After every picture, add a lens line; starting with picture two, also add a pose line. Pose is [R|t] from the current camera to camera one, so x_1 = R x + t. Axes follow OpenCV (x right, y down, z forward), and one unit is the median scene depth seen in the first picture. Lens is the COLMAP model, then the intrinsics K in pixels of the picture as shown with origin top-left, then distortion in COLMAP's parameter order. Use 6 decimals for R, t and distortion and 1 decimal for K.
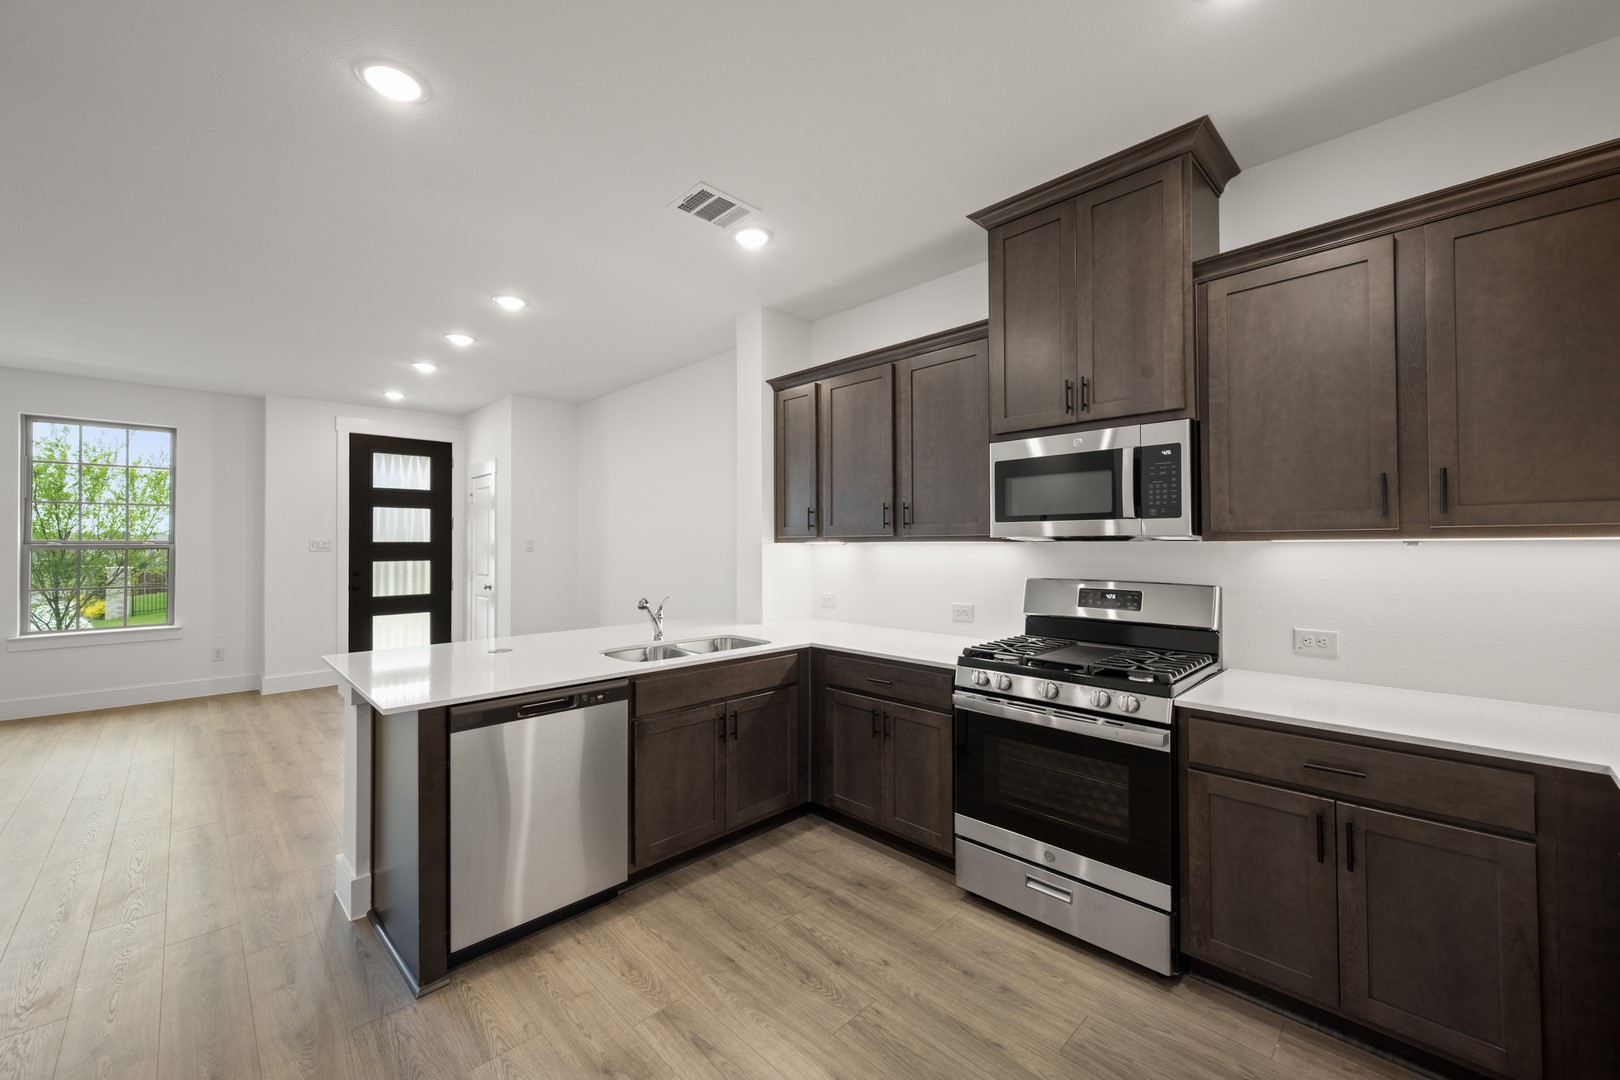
lens RADIAL K [[639.3, 0, 814.1], [0, 639.3, 537.0], [0, 0, 1]] dist [0.000637, 0.000022]
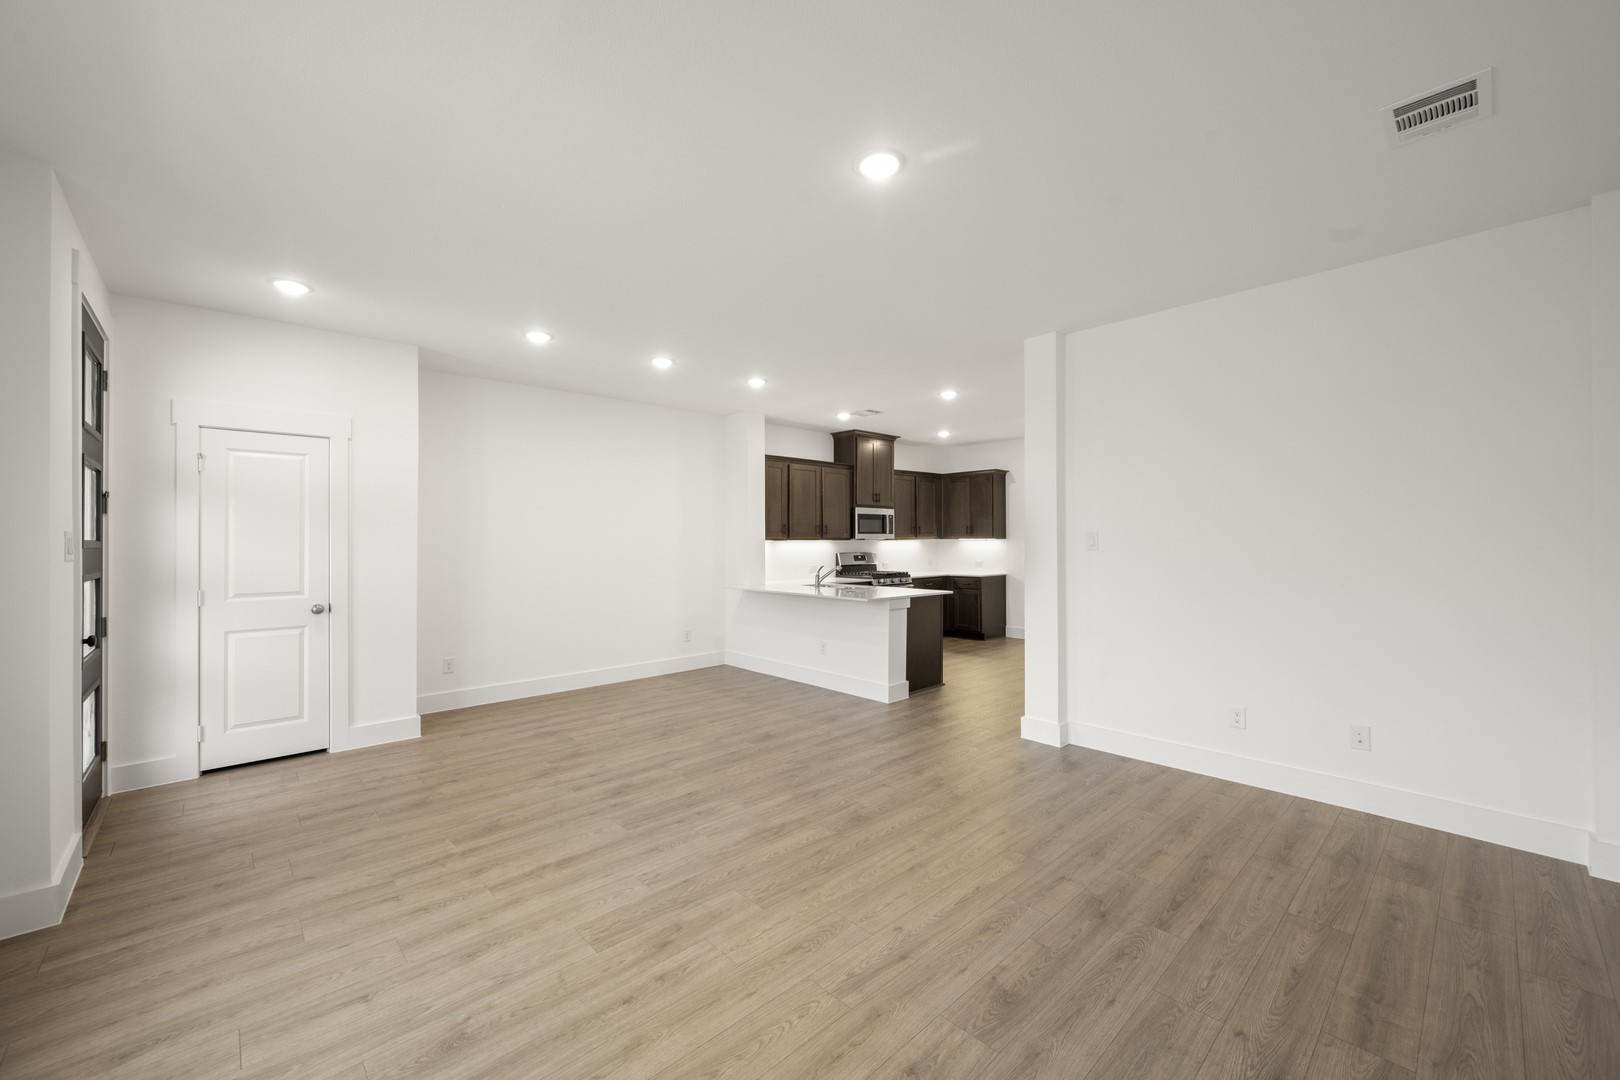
lens RADIAL K [[639.3, 0, 814.1], [0, 639.3, 537.0], [0, 0, 1]] dist [0.000637, 0.000022]
pose [[0.021160, 0.006573, 0.999754, -3.025927], [-0.004826, 0.999967, -0.006472, 0.014158], [-0.999764, -0.004688, 0.021191, 1.265539]]
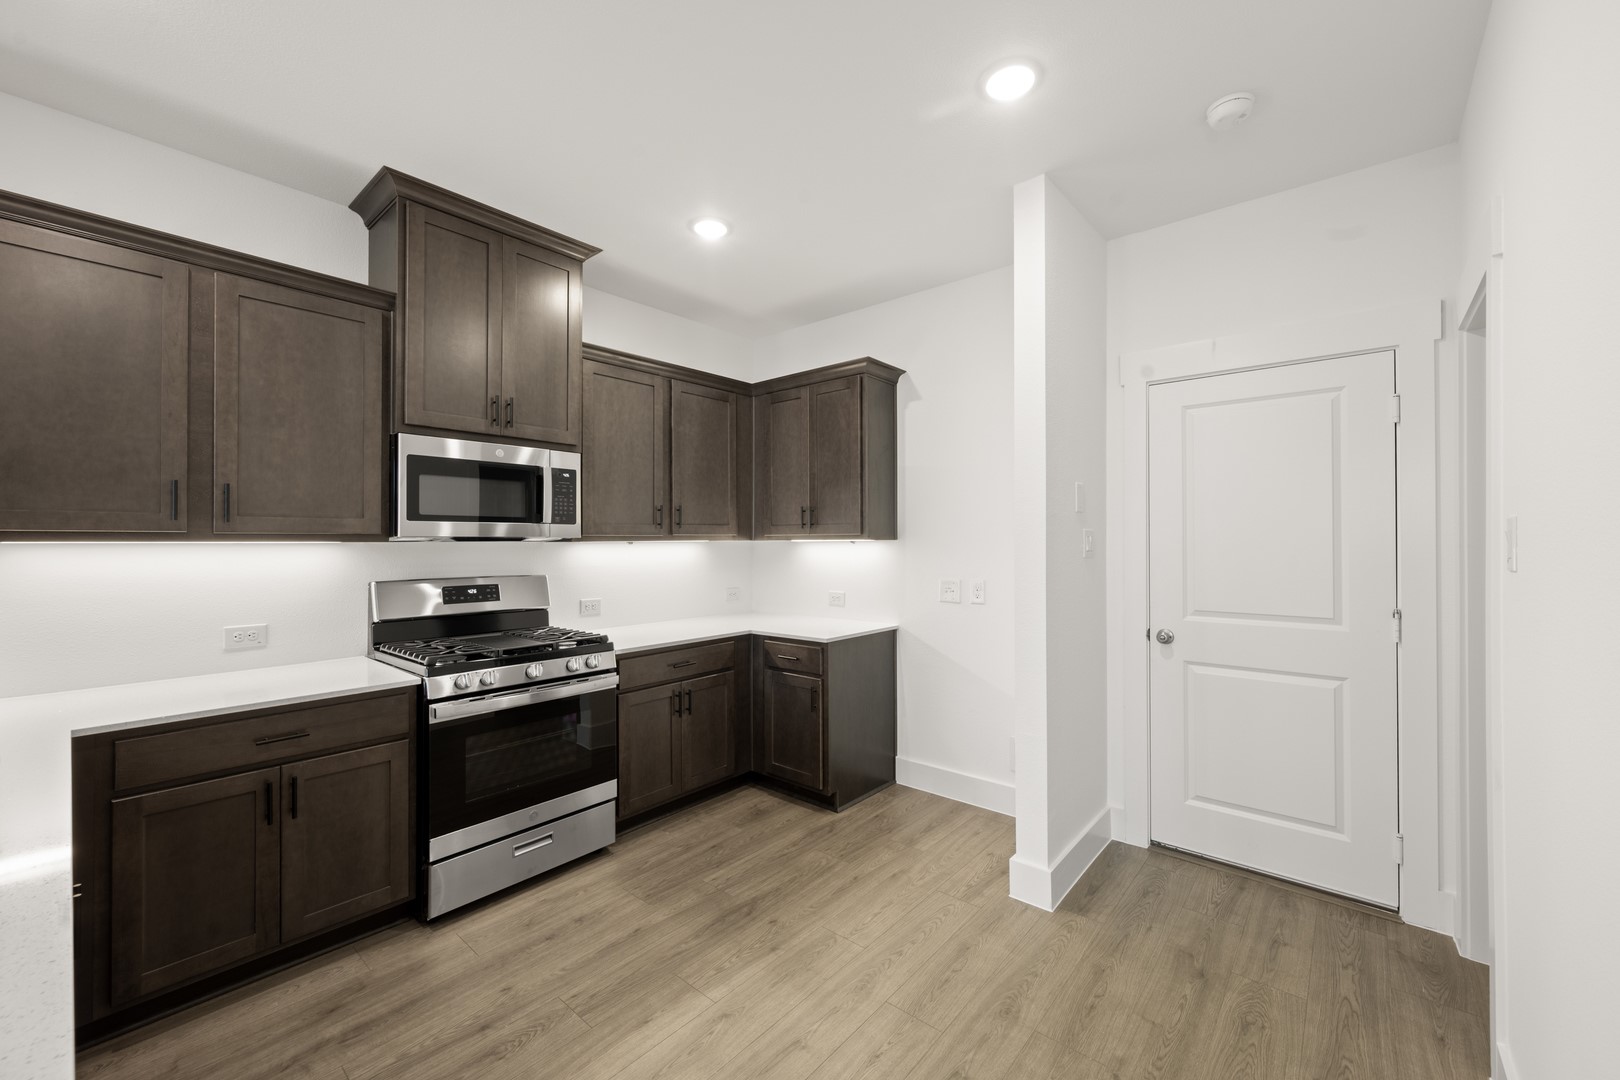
lens RADIAL K [[639.3, 0, 814.1], [0, 639.3, 537.0], [0, 0, 1]] dist [0.000637, 0.000022]
pose [[-0.088497, 0.011417, 0.996011, -0.755042], [-0.006902, 0.999903, -0.012075, 0.008616], [-0.996053, -0.007943, -0.088410, 0.553045]]
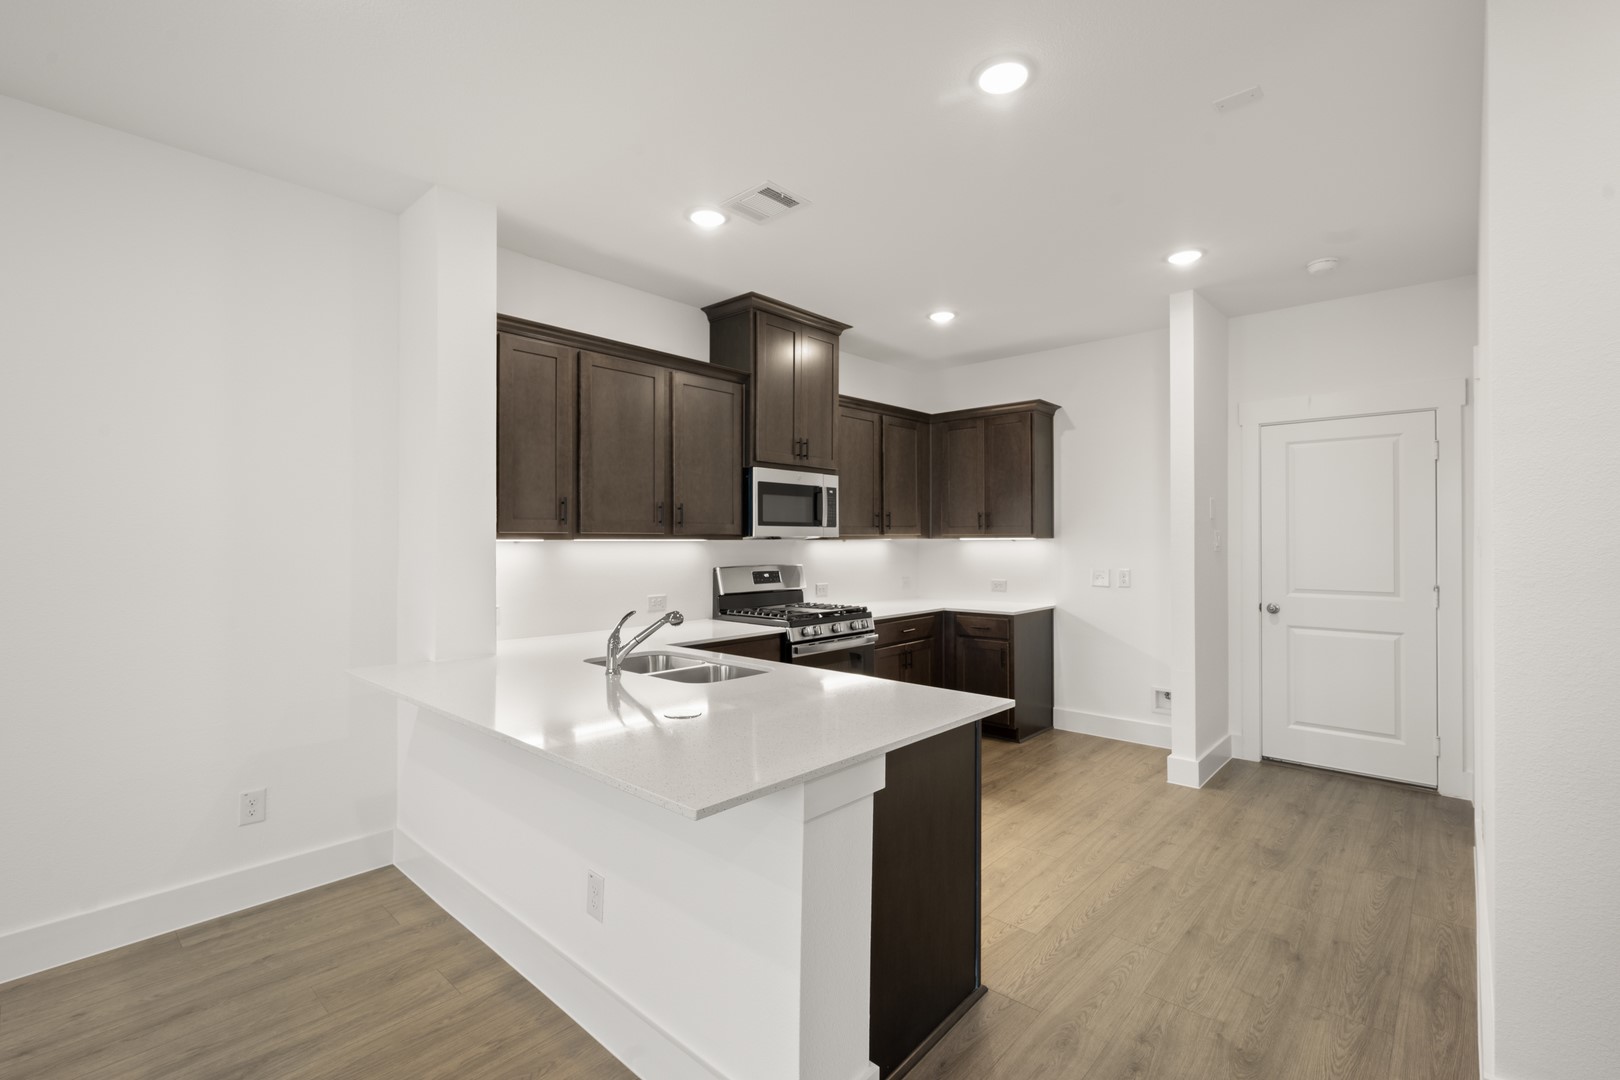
lens RADIAL K [[722.2, 0, 811.7], [0, 722.2, 535.8], [0, 0, 1]] dist [-0.000760, 0.000163]
pose [[-0.057015, 0.009958, 0.998324, -1.403283], [-0.007397, 0.999919, -0.010396, 0.015943], [-0.998346, -0.007978, -0.056937, 1.078920]]
